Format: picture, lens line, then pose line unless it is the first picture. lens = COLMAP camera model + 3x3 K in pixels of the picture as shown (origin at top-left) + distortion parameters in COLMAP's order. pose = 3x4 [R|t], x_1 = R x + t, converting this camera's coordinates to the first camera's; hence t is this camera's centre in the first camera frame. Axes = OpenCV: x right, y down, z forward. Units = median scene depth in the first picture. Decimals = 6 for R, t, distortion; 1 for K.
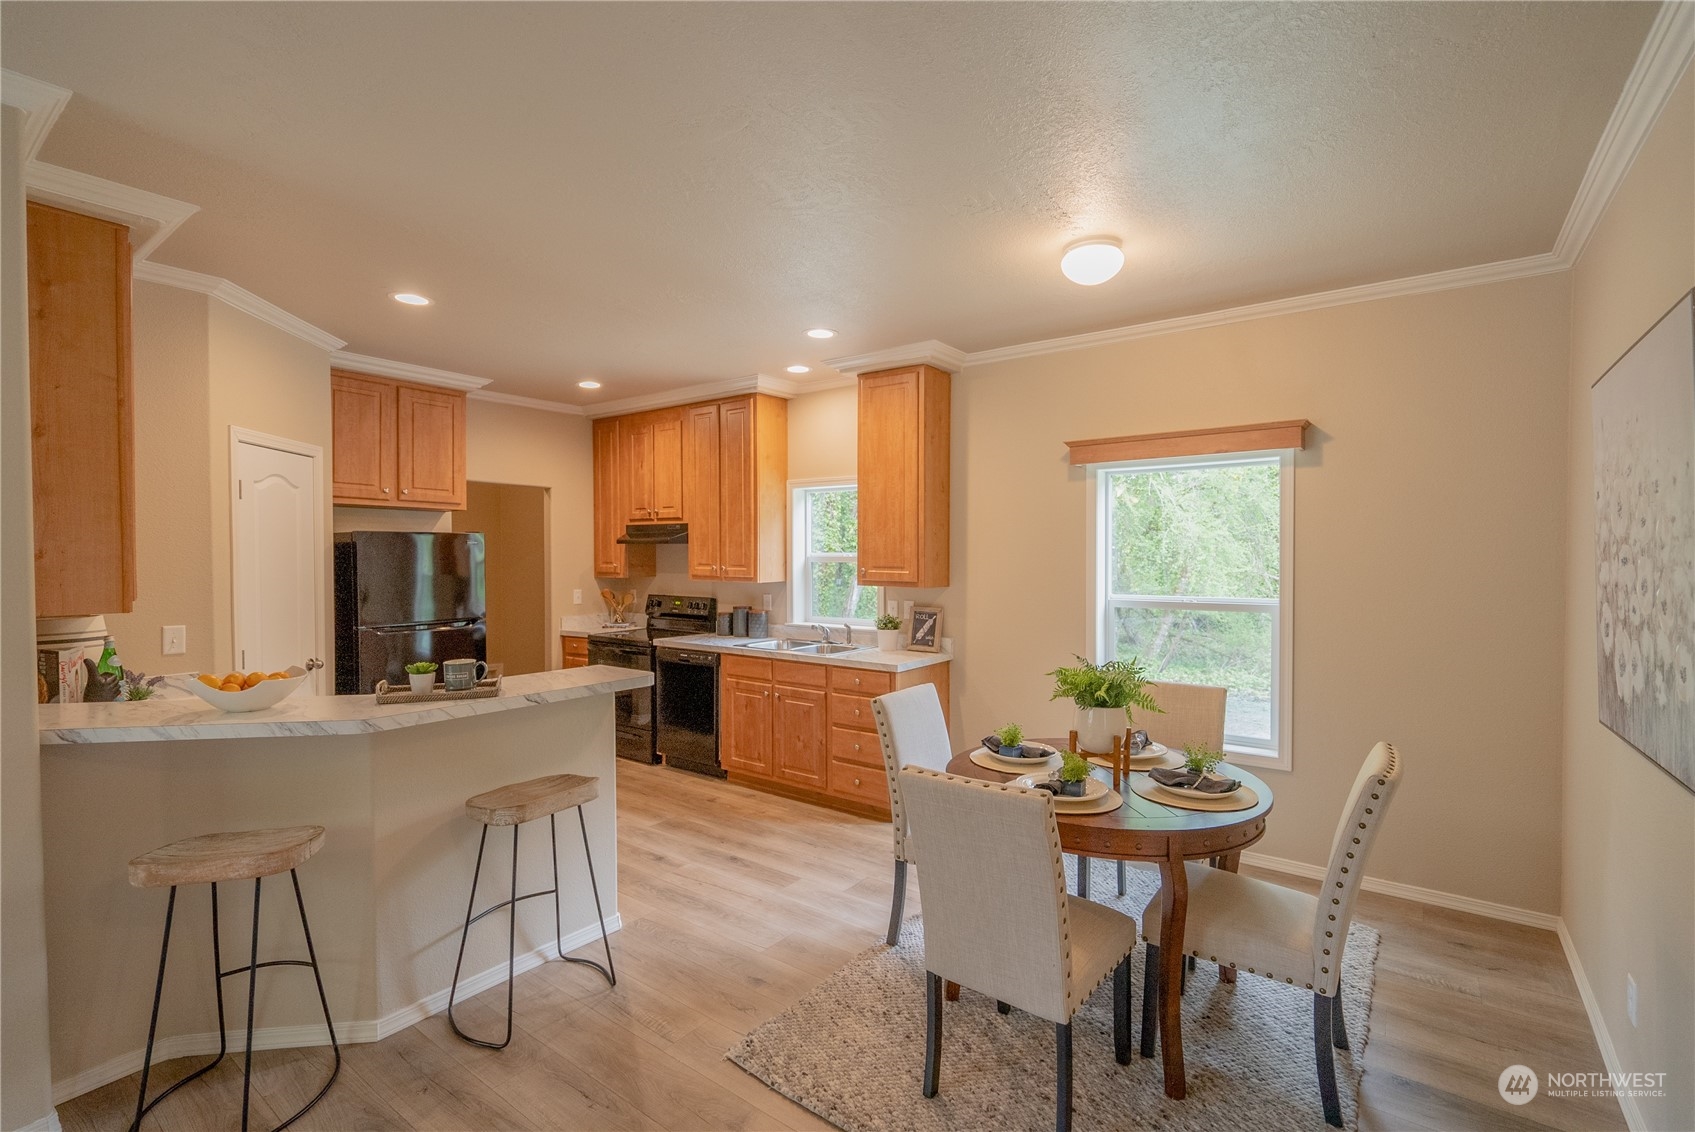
lens RADIAL K [[754.7, 0, 845.6], [0, 754.7, 572.7], [0, 0, 1]] dist [0.000080, 0.000055]
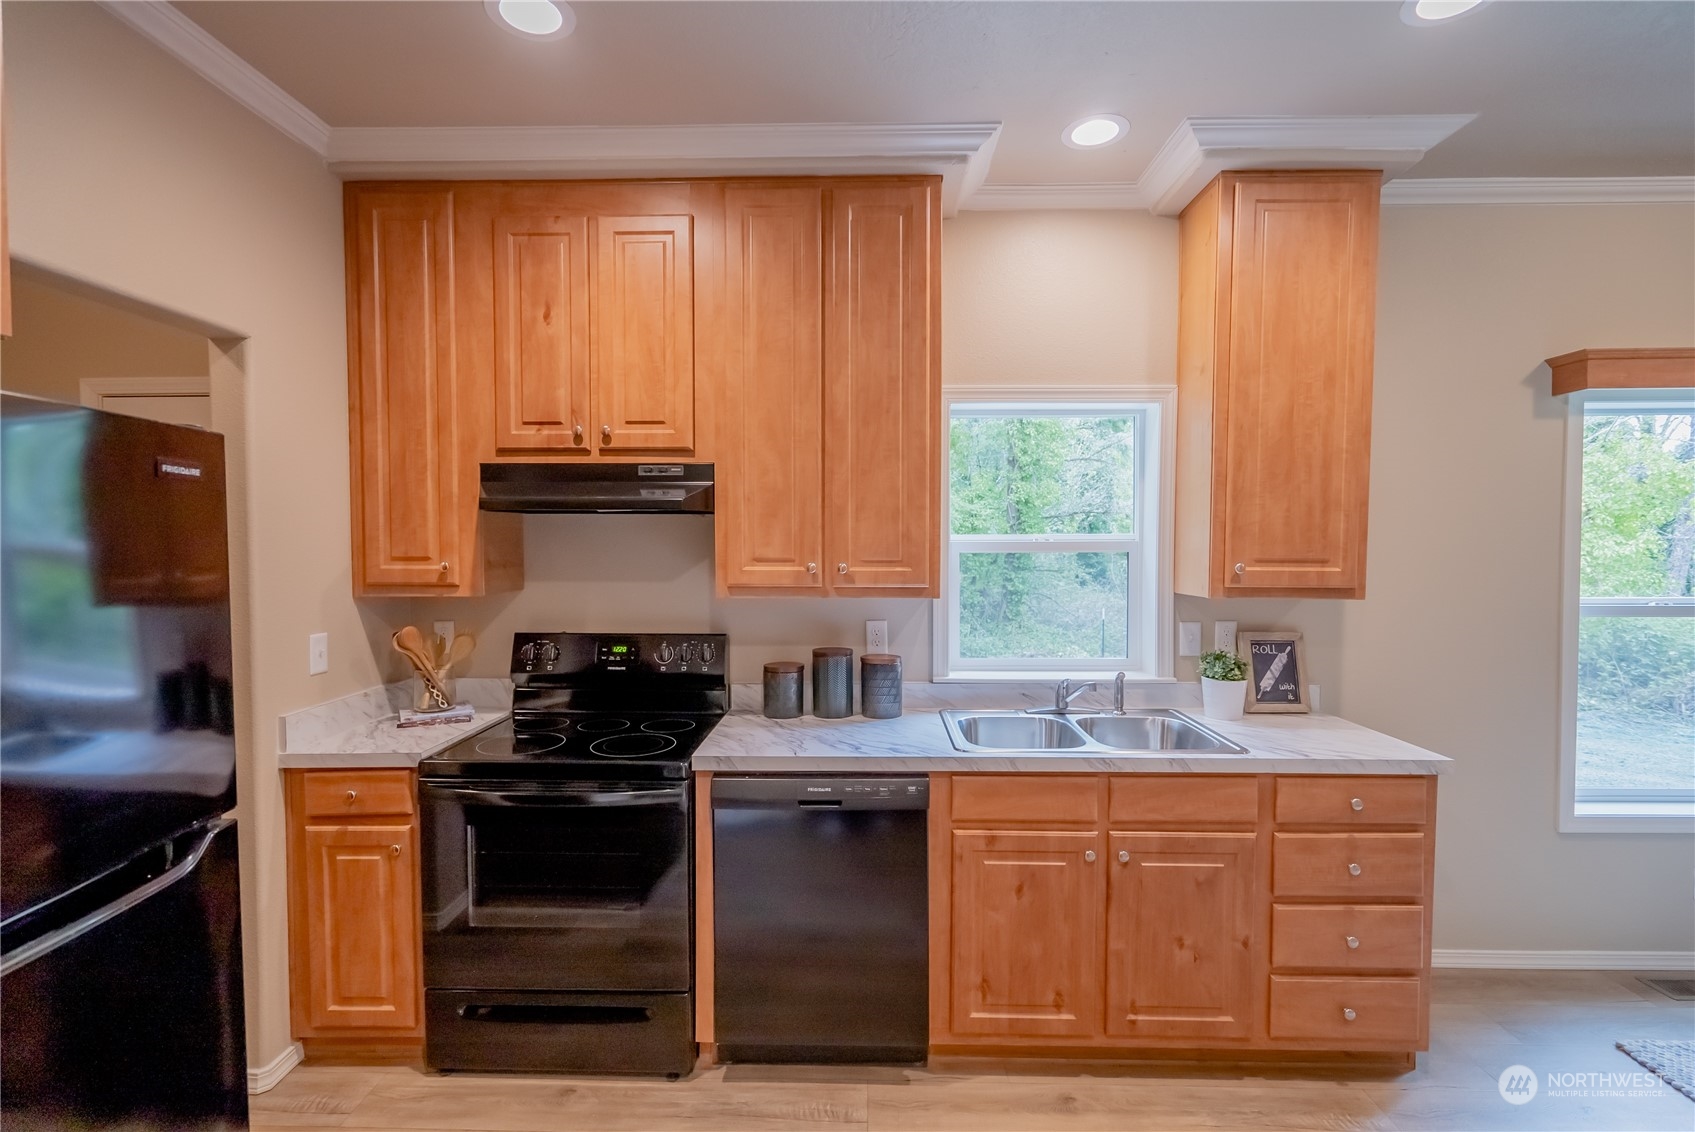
lens RADIAL K [[763.5, 0, 835.9], [0, 763.5, 566.1], [0, 0, 1]] dist [-0.000868, 0.000062]
pose [[0.817272, -0.020474, 0.575888, -0.457803], [0.015426, 0.999788, 0.013653, -0.014283], [-0.576046, -0.002275, 0.817414, 0.697104]]
